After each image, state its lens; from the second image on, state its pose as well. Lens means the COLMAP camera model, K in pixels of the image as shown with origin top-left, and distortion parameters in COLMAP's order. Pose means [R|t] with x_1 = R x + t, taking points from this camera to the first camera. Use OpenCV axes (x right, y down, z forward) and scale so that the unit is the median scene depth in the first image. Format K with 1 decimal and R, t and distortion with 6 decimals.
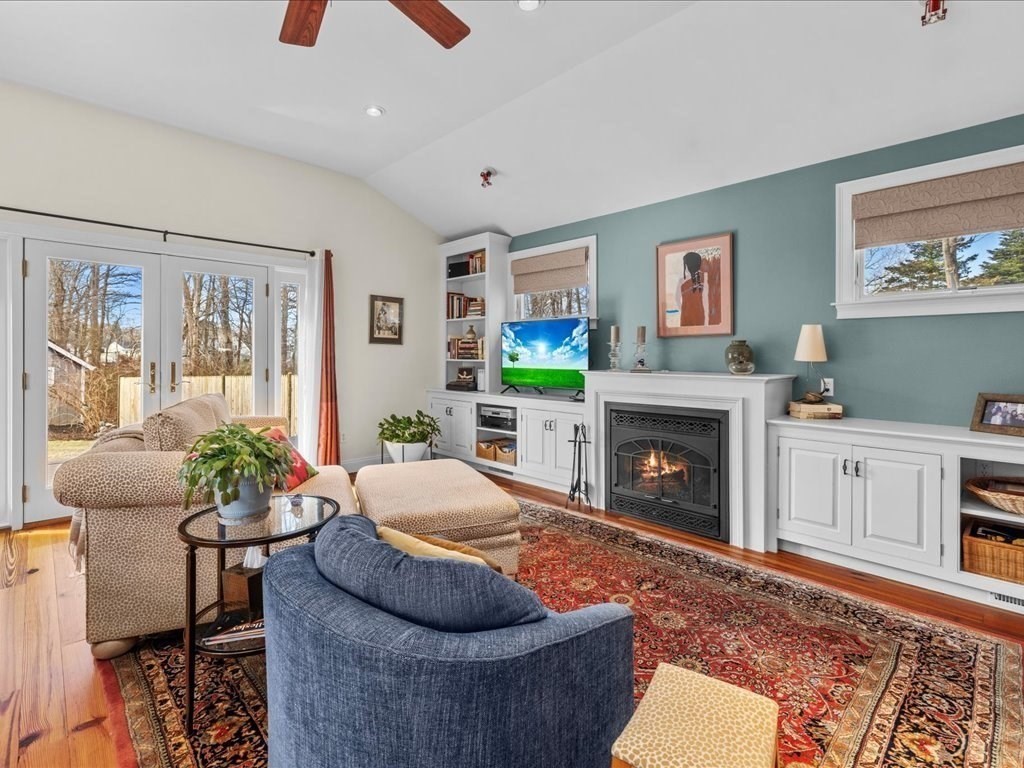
lens RADIAL K [[485.0, 0, 512.7], [0, 485.0, 357.9], [0, 0, 1]] dist [-0.000376, -0.000133]
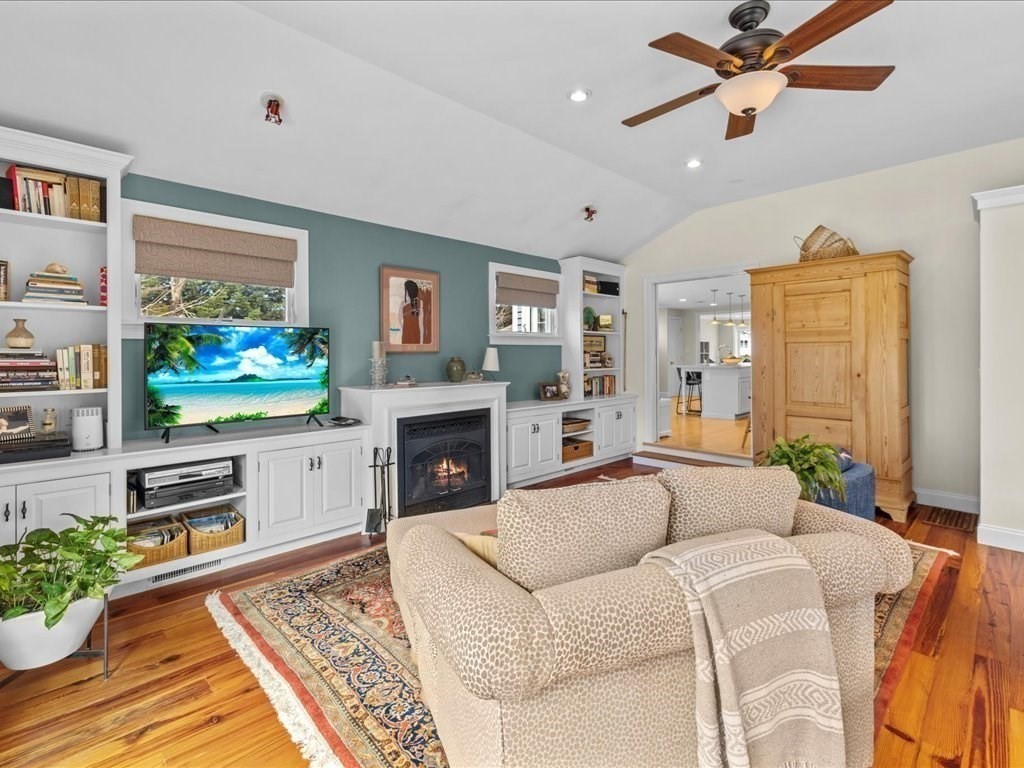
lens RADIAL K [[485.0, 0, 512.7], [0, 485.0, 357.9], [0, 0, 1]] dist [-0.000376, -0.000133]
pose [[0.008115, -0.005226, 0.999953, -0.788055], [0.017820, 0.999828, 0.005080, -0.033985], [-0.999808, 0.017778, 0.008206, 0.746821]]
